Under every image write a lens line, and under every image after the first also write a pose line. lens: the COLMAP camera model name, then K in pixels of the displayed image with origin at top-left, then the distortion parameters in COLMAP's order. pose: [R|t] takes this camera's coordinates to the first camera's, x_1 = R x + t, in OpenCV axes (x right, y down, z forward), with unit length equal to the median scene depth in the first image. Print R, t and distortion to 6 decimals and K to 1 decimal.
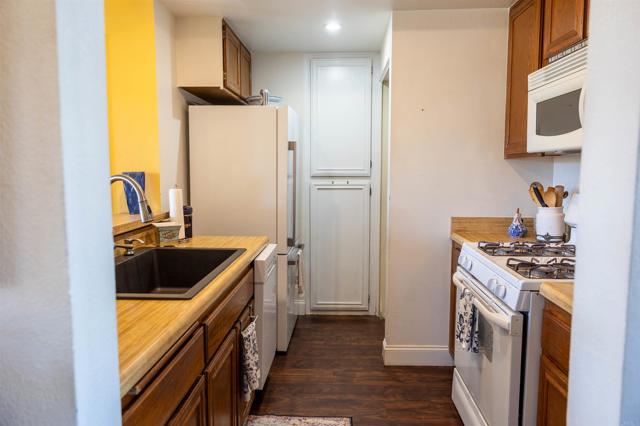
lens RADIAL K [[424.4, 0, 316.6], [0, 424.4, 211.7], [0, 0, 1]] dist [-0.005625, 0.012753]
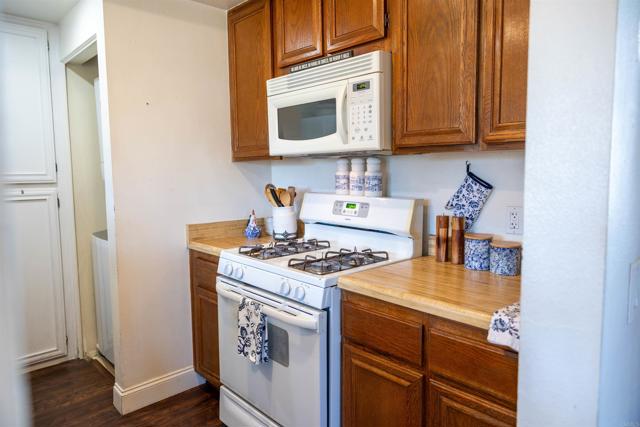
lens RADIAL K [[424.4, 0, 321.1], [0, 424.4, 212.2], [0, 0, 1]] dist [-0.005625, 0.012753]
pose [[0.688744, -0.072869, 0.721333, -0.163879], [0.081255, 0.996426, 0.023074, -0.013980], [-0.720437, 0.042720, 0.692204, 0.185208]]
